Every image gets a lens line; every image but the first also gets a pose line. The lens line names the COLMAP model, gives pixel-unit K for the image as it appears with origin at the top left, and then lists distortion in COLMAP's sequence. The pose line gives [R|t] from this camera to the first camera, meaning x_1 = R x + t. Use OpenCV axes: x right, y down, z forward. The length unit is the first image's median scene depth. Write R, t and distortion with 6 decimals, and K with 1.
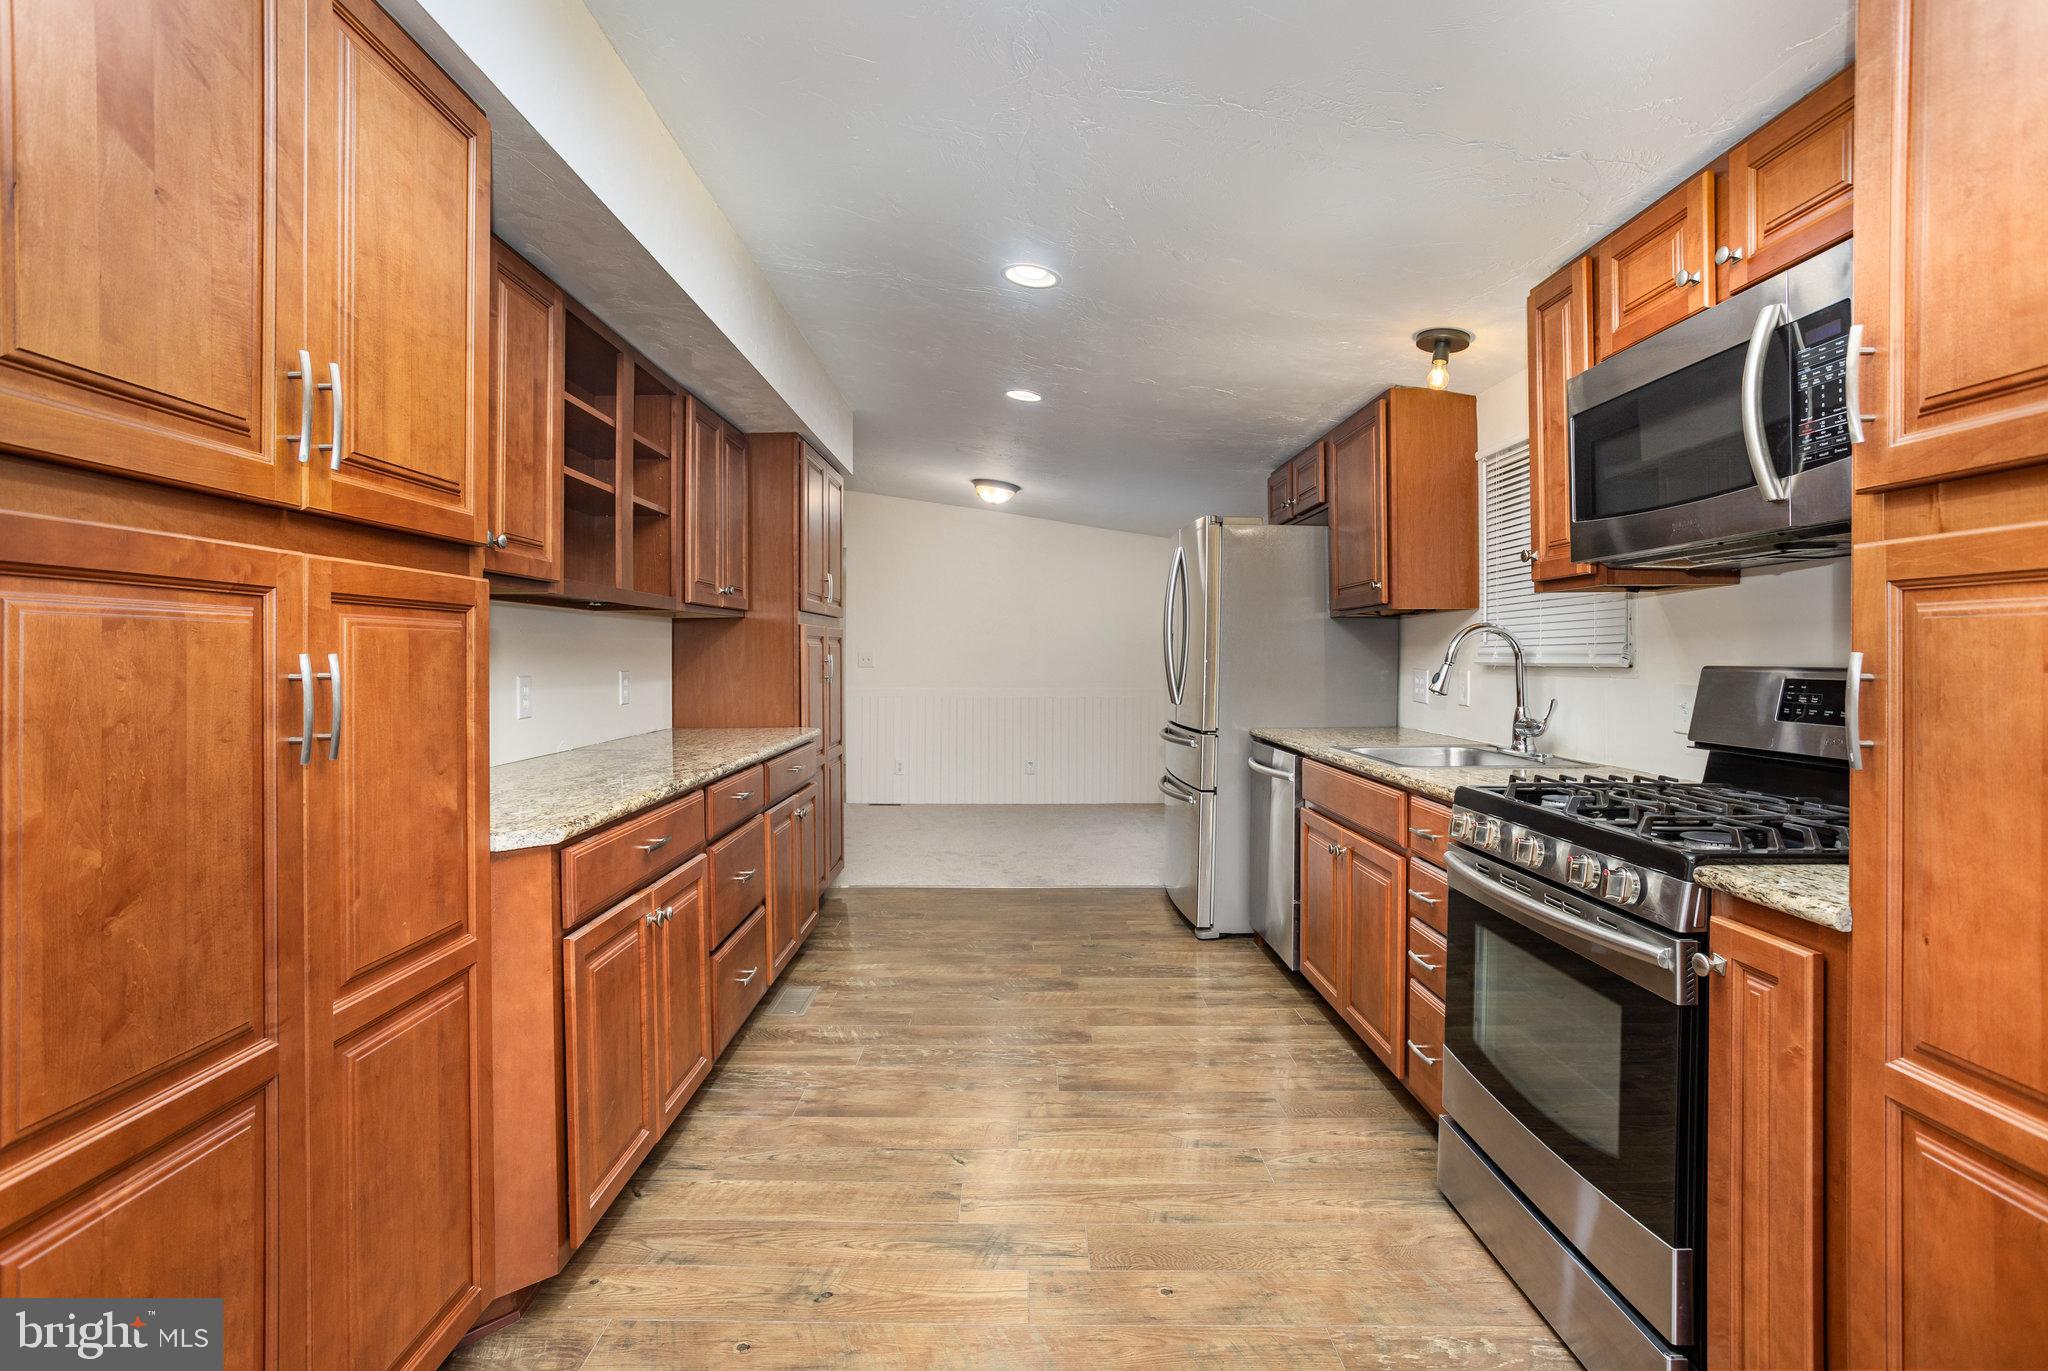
lens RADIAL K [[990.5, 0, 1026.7], [0, 990.5, 658.2], [0, 0, 1]] dist [0.000955, 0.000971]
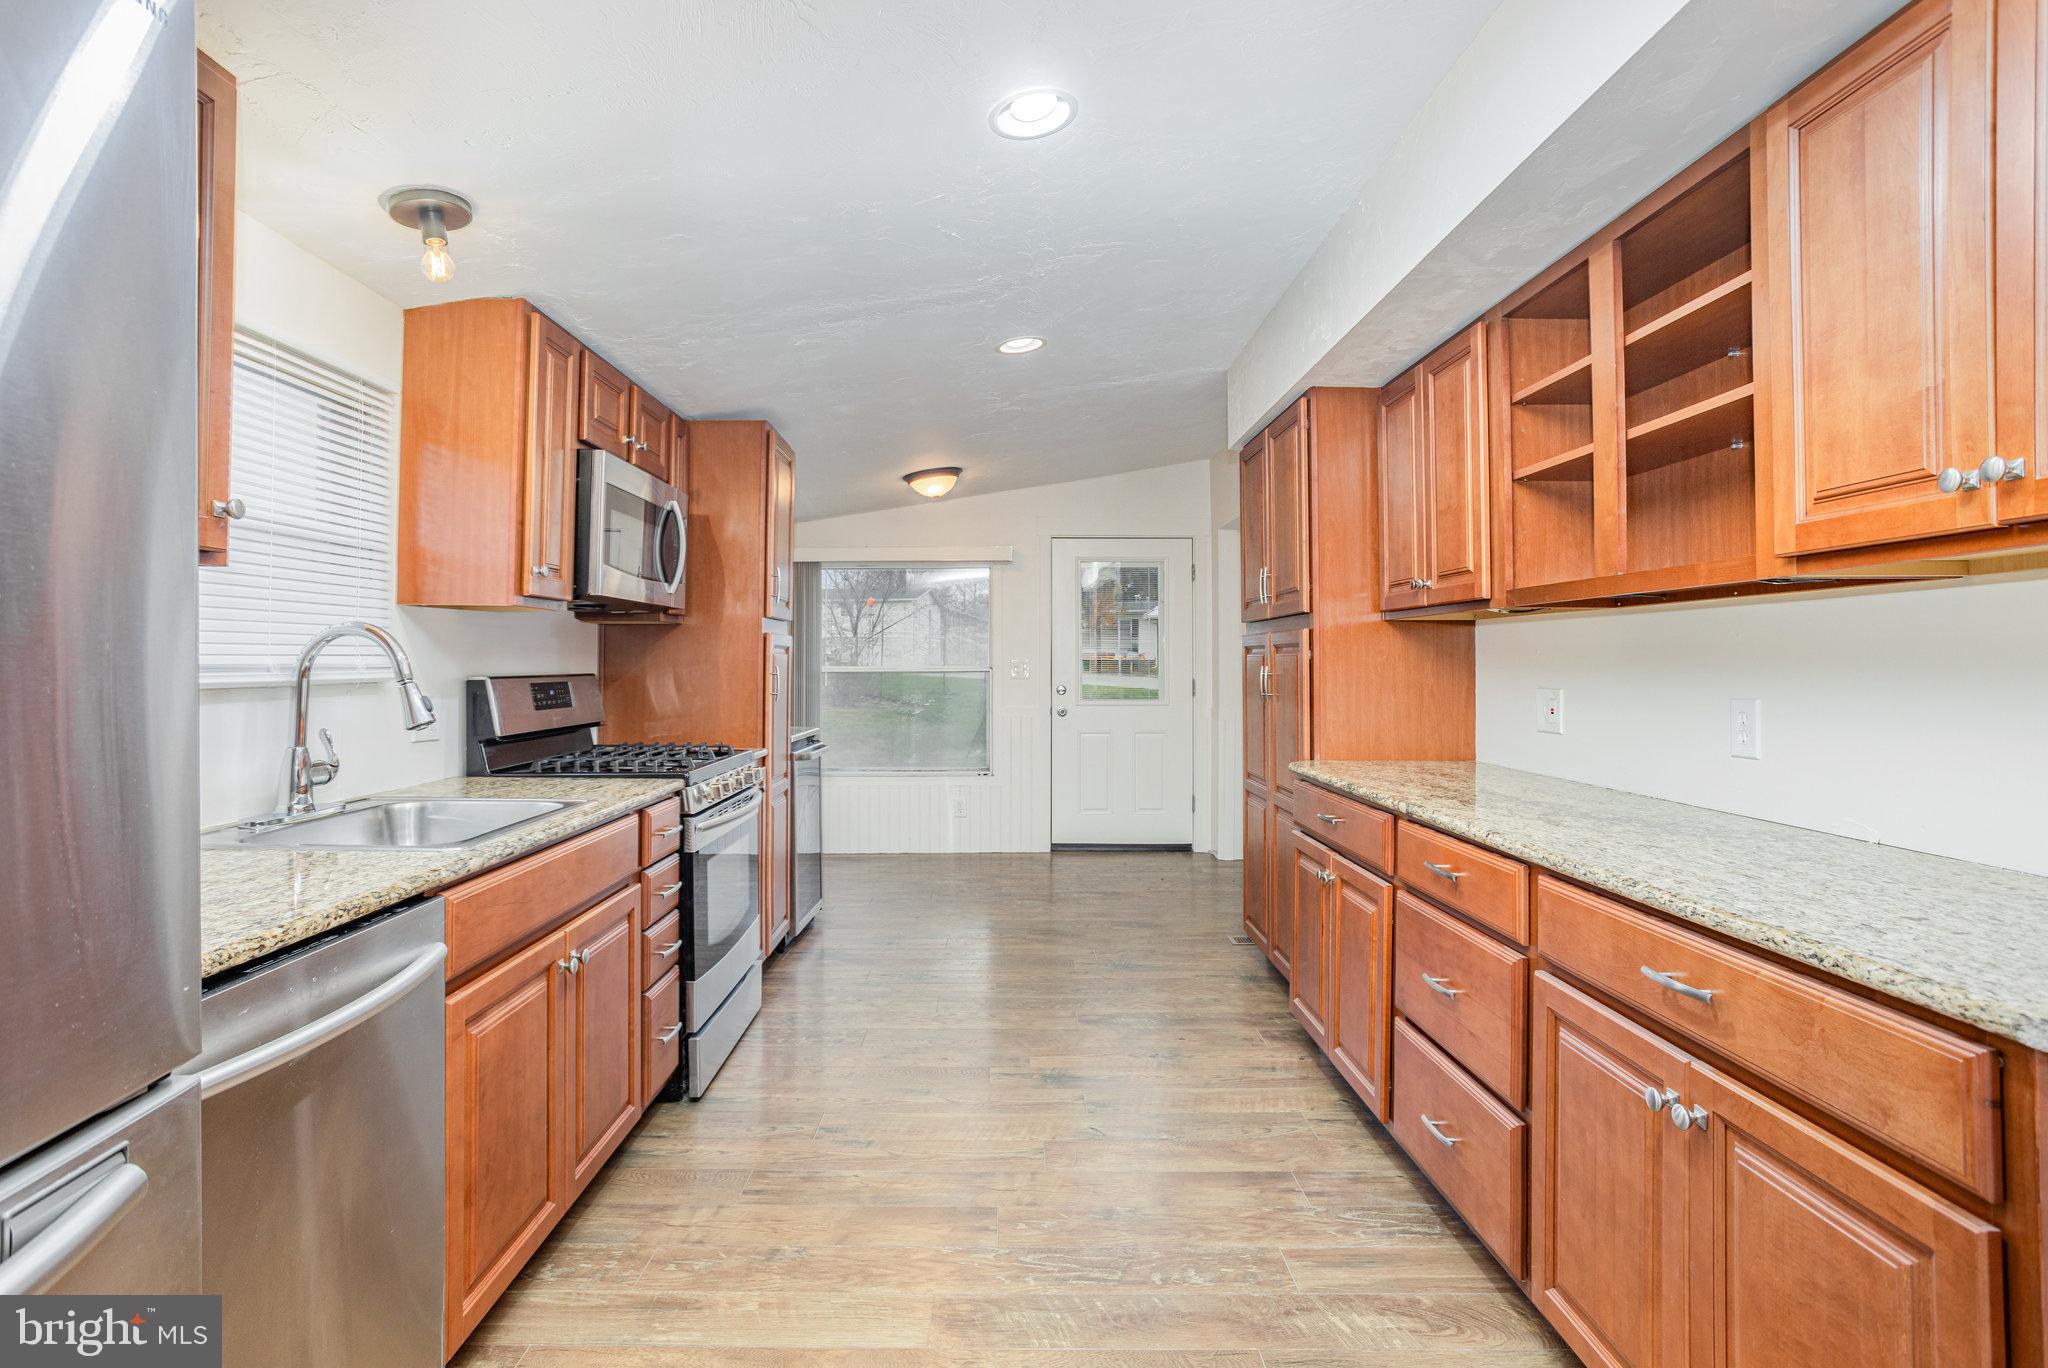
lens RADIAL K [[990.5, 0, 1020.7], [0, 990.5, 637.7], [0, 0, 1]] dist [0.000955, 0.000971]
pose [[-0.999980, -0.000483, -0.006327, 0.018549], [-0.000354, 0.999792, -0.020391, -0.011585], [0.006336, -0.020389, -0.999772, 1.814705]]
